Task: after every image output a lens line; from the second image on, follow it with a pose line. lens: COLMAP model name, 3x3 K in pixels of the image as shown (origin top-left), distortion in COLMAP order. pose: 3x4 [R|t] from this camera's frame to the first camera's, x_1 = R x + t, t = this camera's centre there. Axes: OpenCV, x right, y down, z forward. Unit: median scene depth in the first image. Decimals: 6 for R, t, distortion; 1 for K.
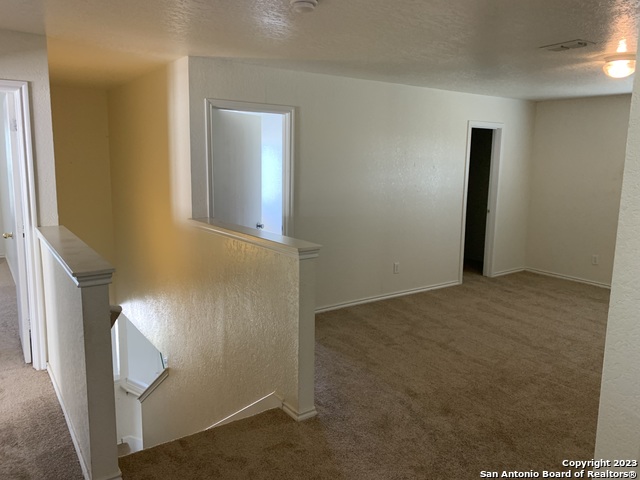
lens RADIAL K [[485.6, 0, 318.1], [0, 485.6, 238.2], [0, 0, 1]] dist [0.015108, -0.019018]
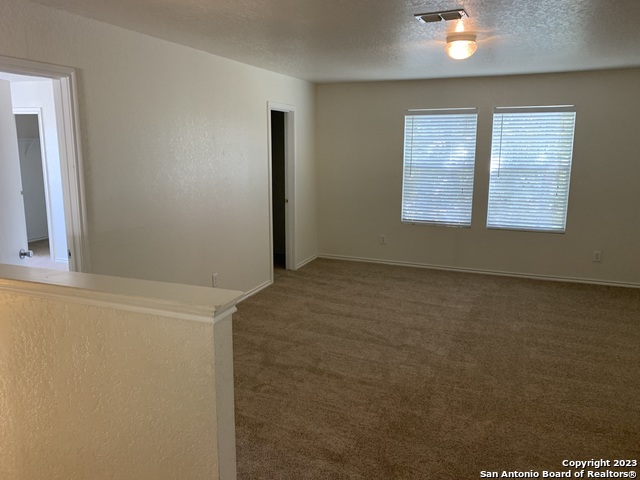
lens RADIAL K [[485.6, 0, 321.2], [0, 485.6, 237.6], [0, 0, 1]] dist [0.015108, -0.019018]
pose [[0.844826, -0.113817, 0.522795, -0.124189], [0.097738, 0.993500, 0.058351, -0.045925], [-0.526039, 0.001801, 0.850459, 0.246055]]
